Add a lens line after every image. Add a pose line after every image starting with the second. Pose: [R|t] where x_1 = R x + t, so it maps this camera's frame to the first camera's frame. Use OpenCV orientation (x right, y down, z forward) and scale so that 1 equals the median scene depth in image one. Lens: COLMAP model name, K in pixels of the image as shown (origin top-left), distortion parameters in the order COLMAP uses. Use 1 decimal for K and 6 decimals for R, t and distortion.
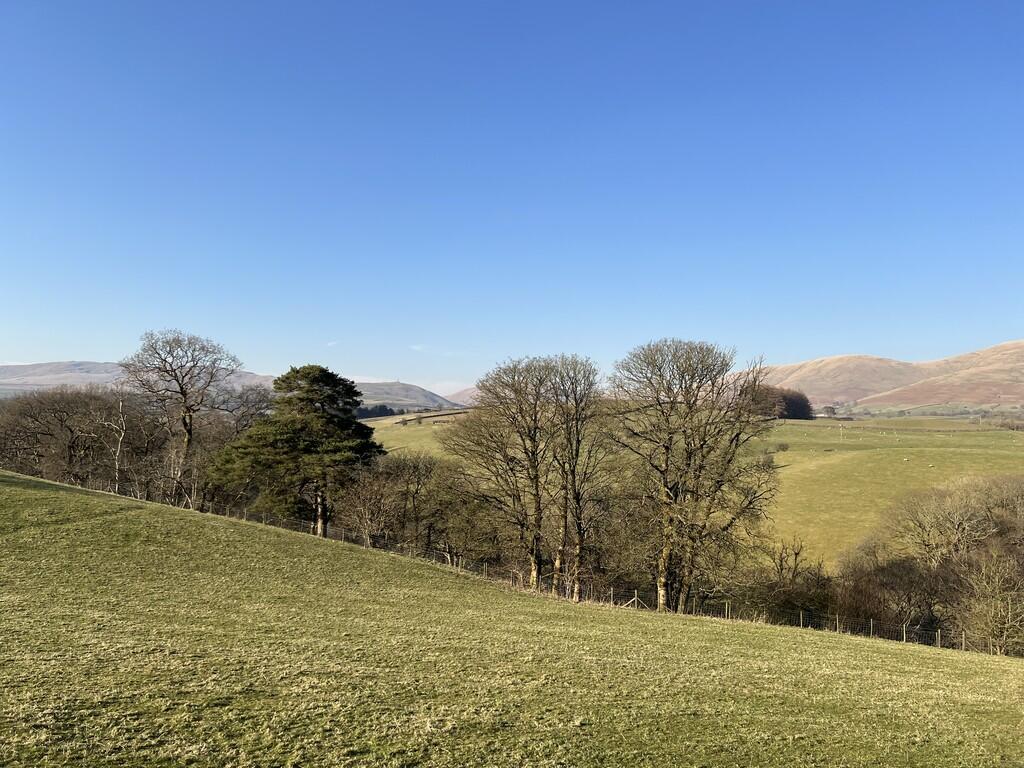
lens RADIAL K [[768.2, 0, 505.1], [0, 768.2, 384.7], [0, 0, 1]] dist [0.070608, -0.077296]
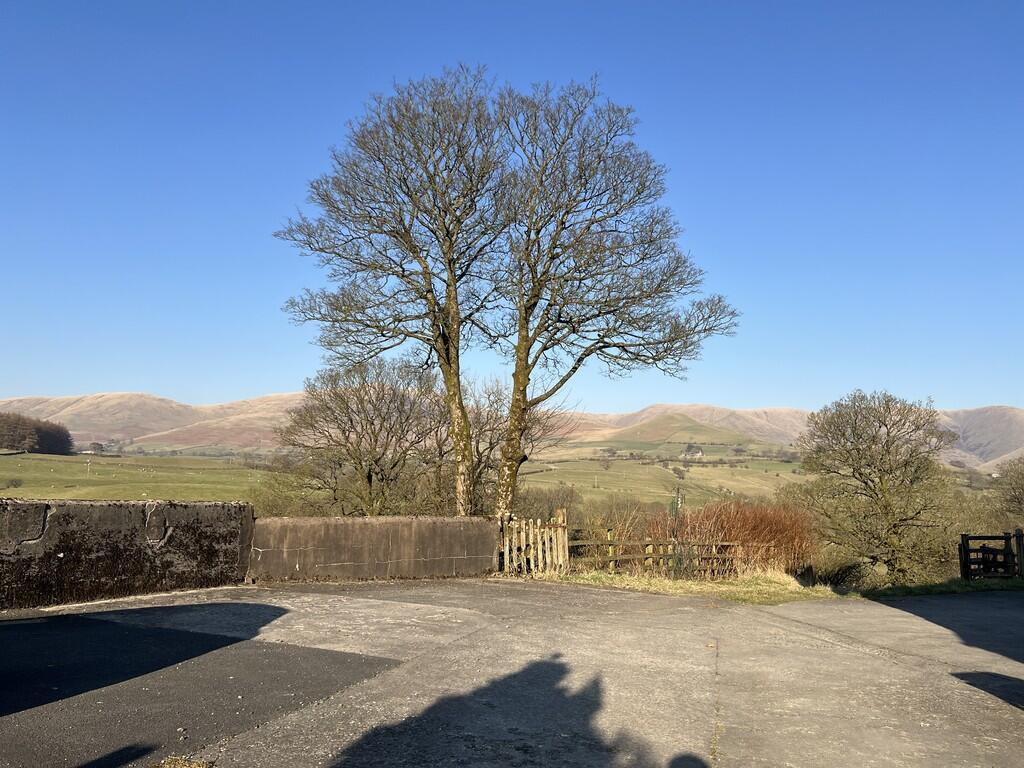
lens RADIAL K [[768.2, 0, 505.1], [0, 768.2, 384.7], [0, 0, 1]] dist [0.070608, -0.077296]
pose [[0.648880, 0.101686, 0.754065, 0.163743], [-0.063262, 0.994808, -0.079713, 0.017017], [-0.758256, 0.004020, 0.651944, -0.112674]]
